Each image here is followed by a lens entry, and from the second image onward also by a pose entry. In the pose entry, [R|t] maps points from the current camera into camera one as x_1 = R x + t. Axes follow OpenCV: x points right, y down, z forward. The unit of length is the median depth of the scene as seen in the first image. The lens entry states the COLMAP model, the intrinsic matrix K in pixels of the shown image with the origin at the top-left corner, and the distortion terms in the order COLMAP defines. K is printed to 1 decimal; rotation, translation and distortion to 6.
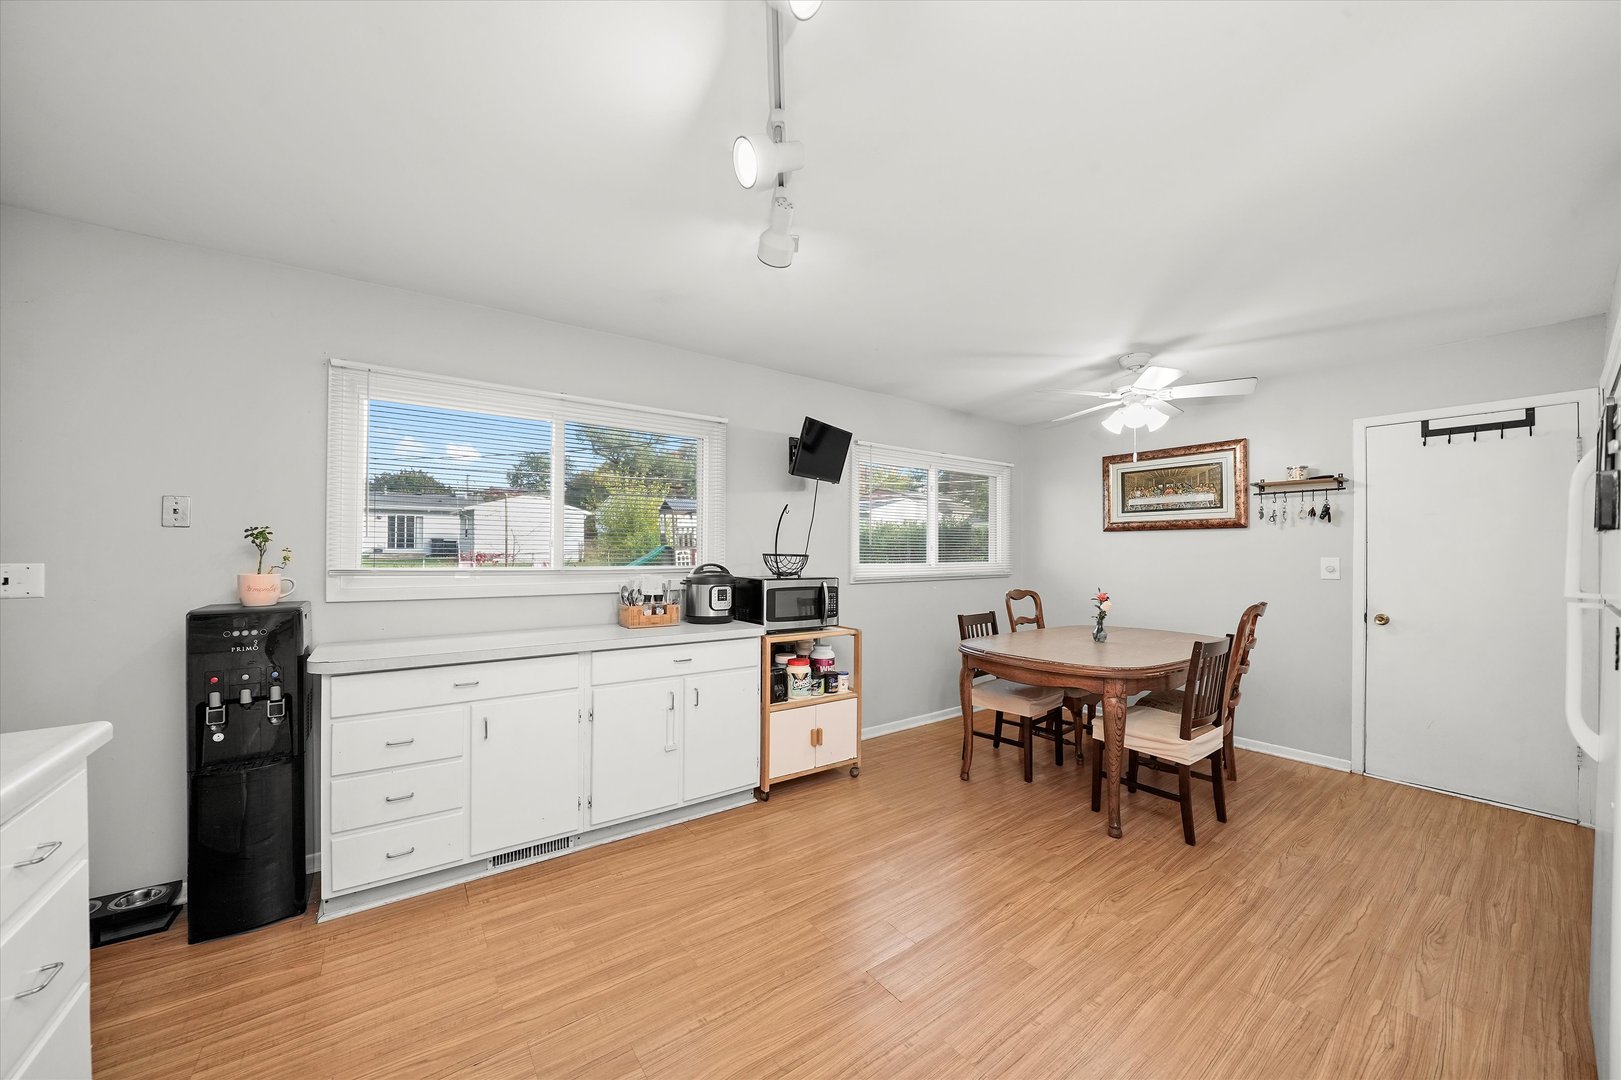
lens RADIAL K [[576.8, 0, 806.7], [0, 576.8, 545.0], [0, 0, 1]] dist [-0.022247, 0.005408]
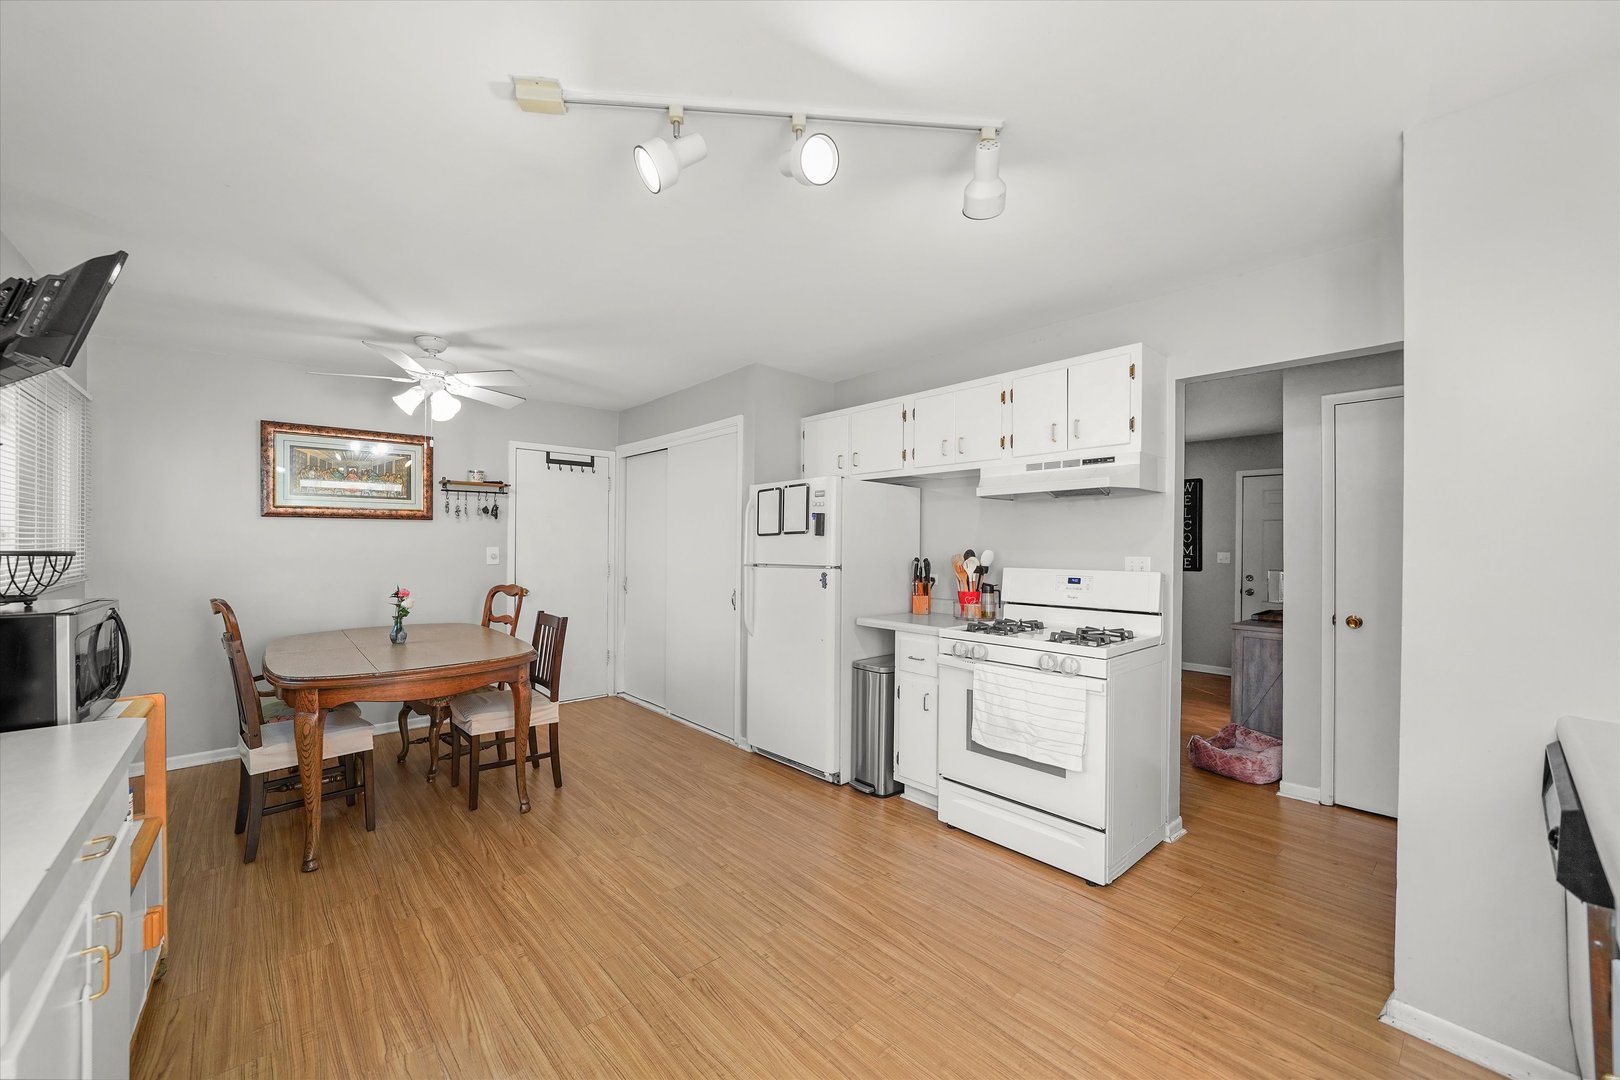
lens RADIAL K [[627.6, 0, 778.8], [0, 627.6, 543.5], [0, 0, 1]] dist [-0.011529, -0.000013]
pose [[-0.071554, -0.004709, 0.997426, -0.498826], [-0.013387, 0.999903, 0.003760, 0.001026], [-0.997347, -0.013084, -0.071611, 0.474703]]
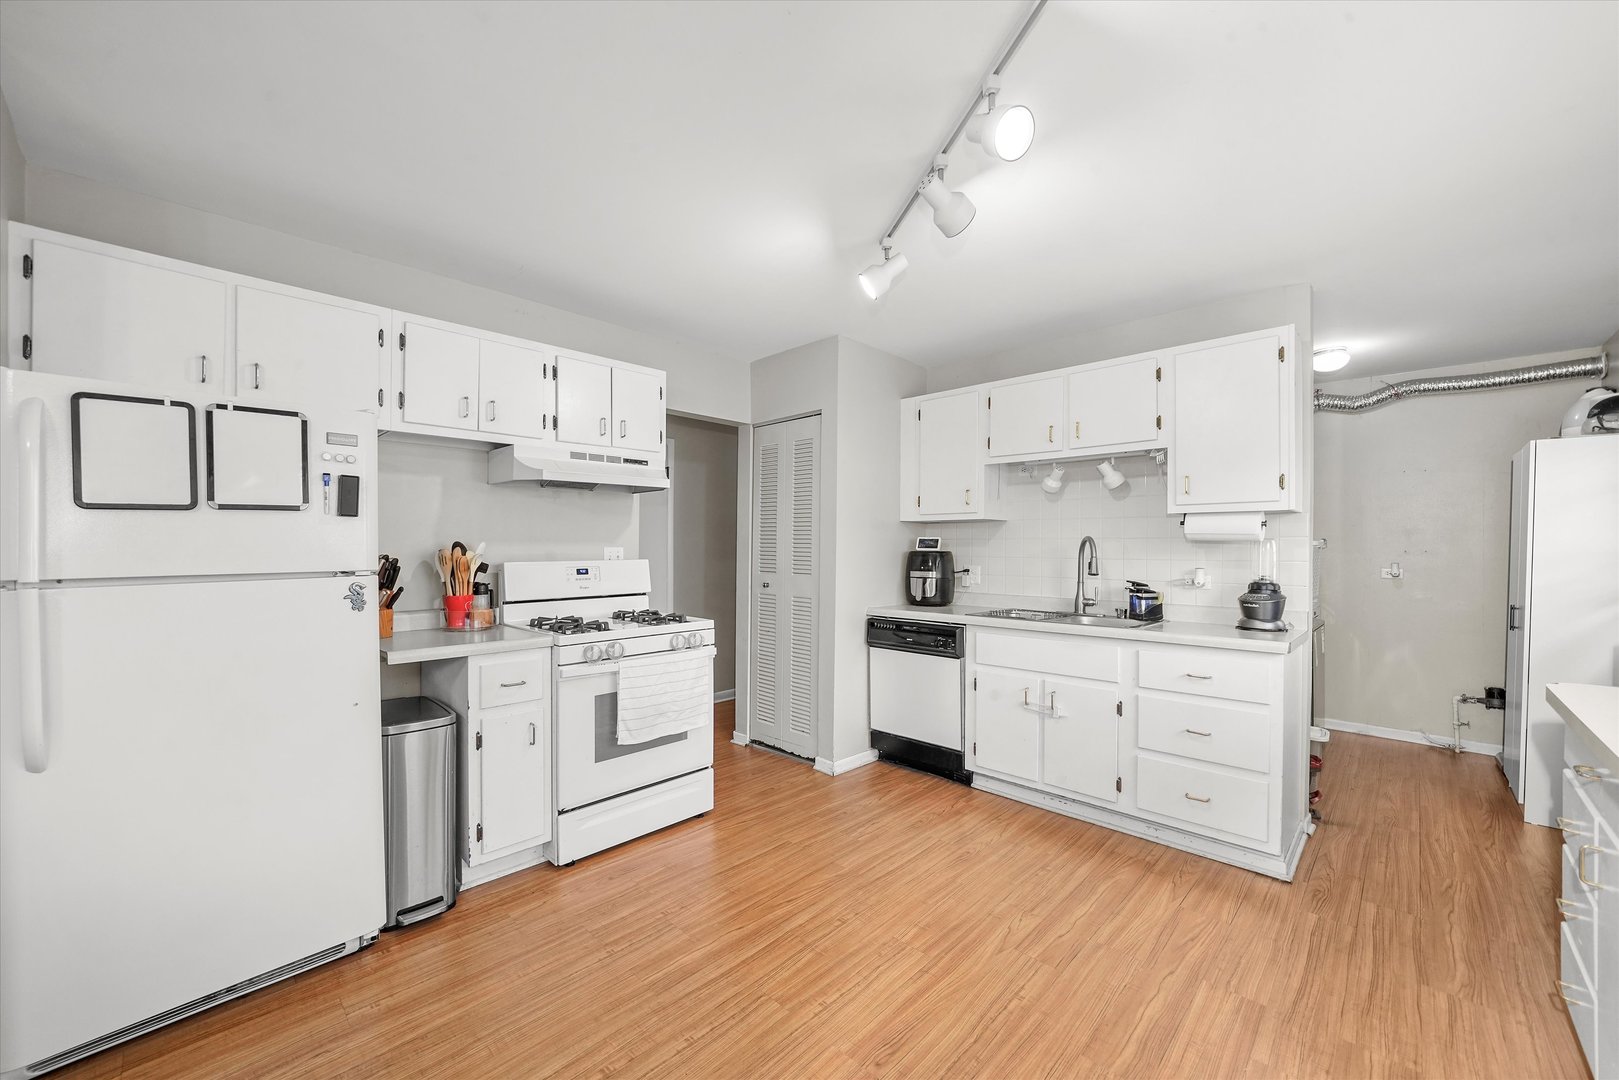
lens RADIAL K [[630.4, 0, 809.3], [0, 630.4, 545.4], [0, 0, 1]] dist [-0.001729, -0.000258]
pose [[-0.984781, -0.011007, -0.173452, 0.183986], [-0.010279, 0.999934, -0.005090, 0.014666], [0.173496, -0.003230, -0.984829, 0.946860]]
